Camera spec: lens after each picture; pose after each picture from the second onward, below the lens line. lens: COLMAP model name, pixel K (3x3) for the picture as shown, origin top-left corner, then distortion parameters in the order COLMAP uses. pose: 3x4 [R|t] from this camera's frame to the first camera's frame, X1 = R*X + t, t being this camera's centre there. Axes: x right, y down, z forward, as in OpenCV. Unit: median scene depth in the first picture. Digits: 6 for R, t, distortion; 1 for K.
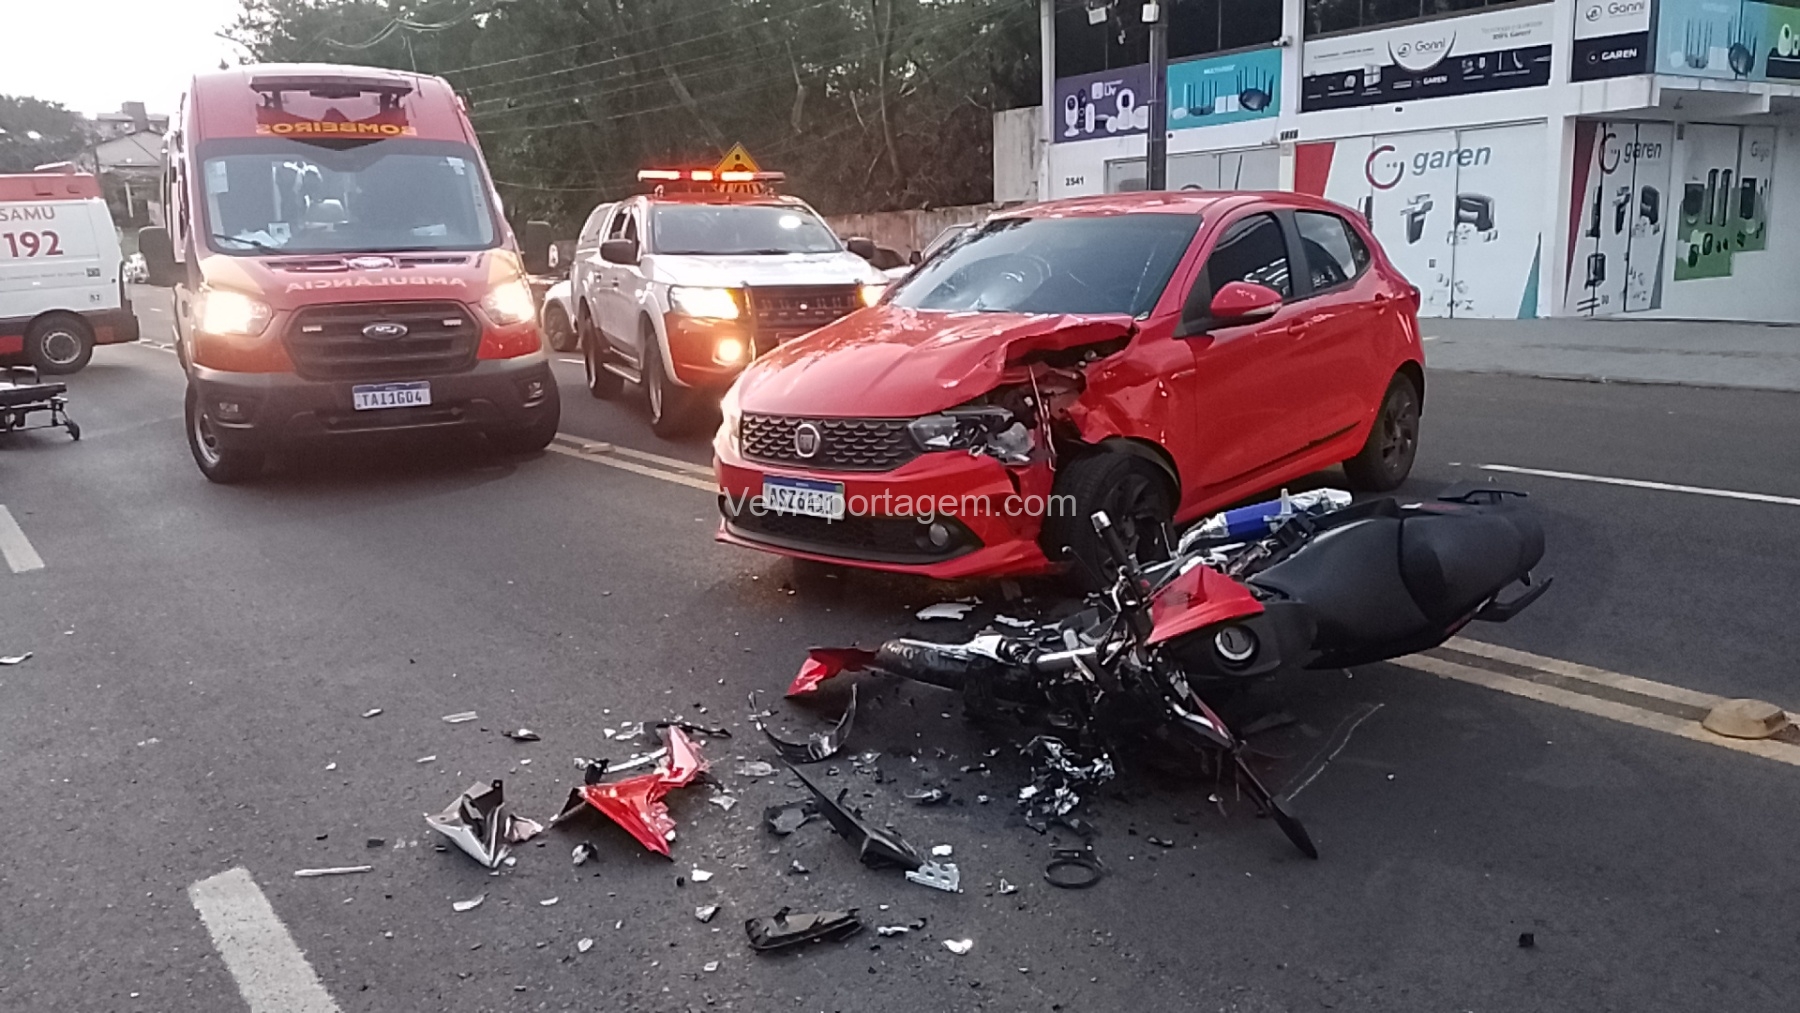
lens RADIAL K [[1348.9, 0, 914.5], [0, 1348.9, 491.3], [0, 0, 1]] dist [0.038889, -0.043327]
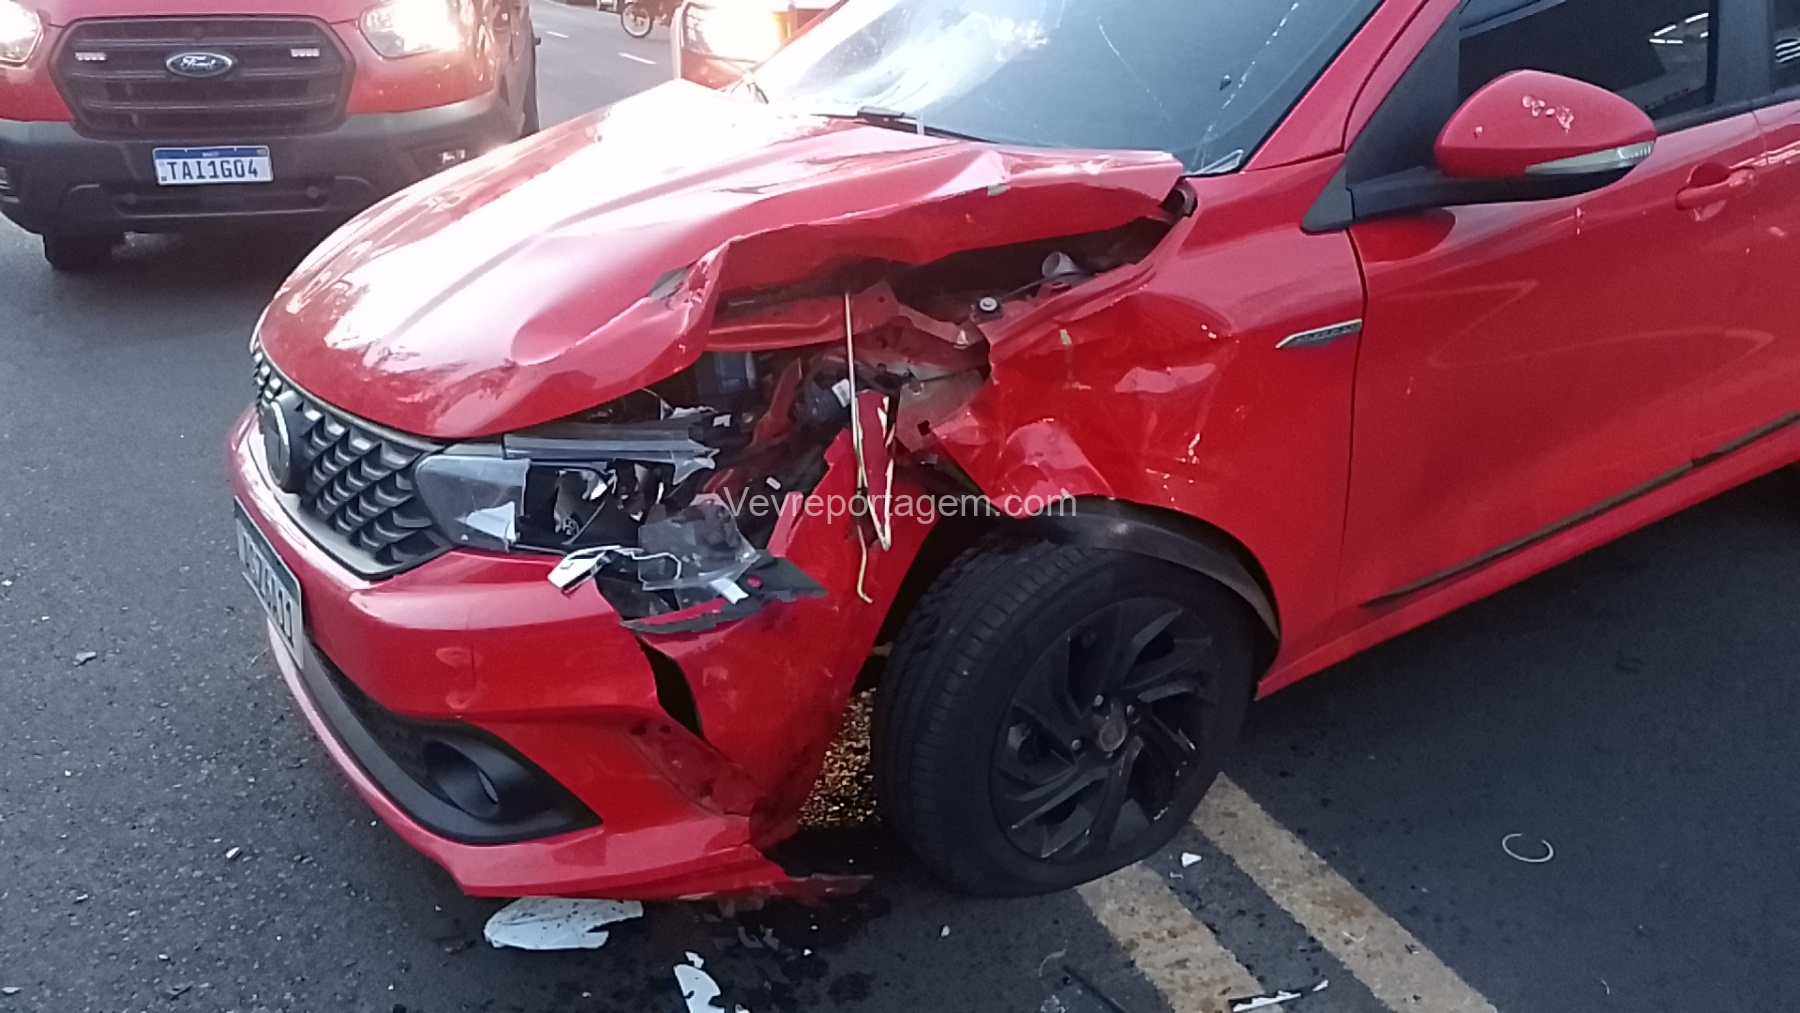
lens RADIAL K [[1429.9, 0, 913.6], [0, 1429.9, 502.9], [0, 0, 1]] dist [0.052826, -0.096194]
pose [[0.965504, 0.116998, -0.232625, 0.125910], [-0.070869, 0.977718, 0.197600, -0.073828], [0.250560, -0.174297, 0.952282, 0.398354]]
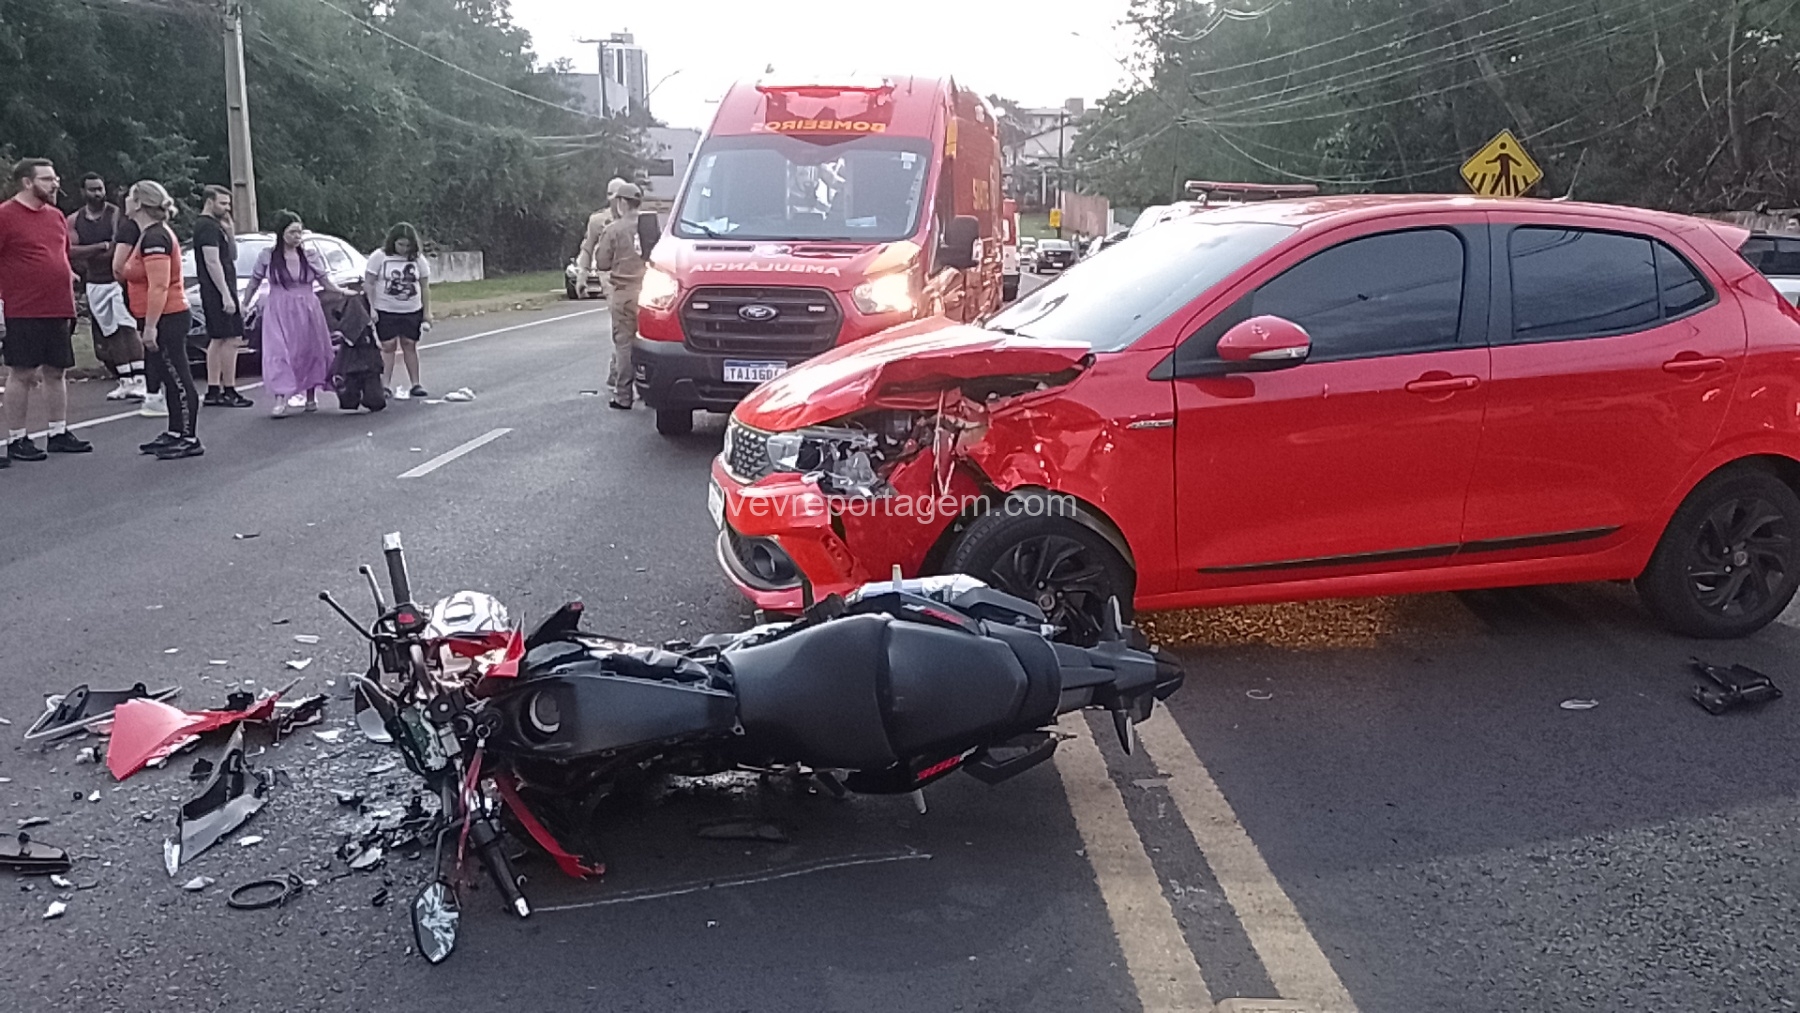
lens RADIAL K [[1429.9, 0, 868.1], [0, 1429.9, 465.8], [0, 0, 1]] dist [0.052826, -0.096194]
pose [[0.789467, 0.131385, -0.599566, 0.386845], [-0.144644, 0.989134, 0.026296, -0.040231], [0.596506, 0.065964, 0.799893, 0.147012]]
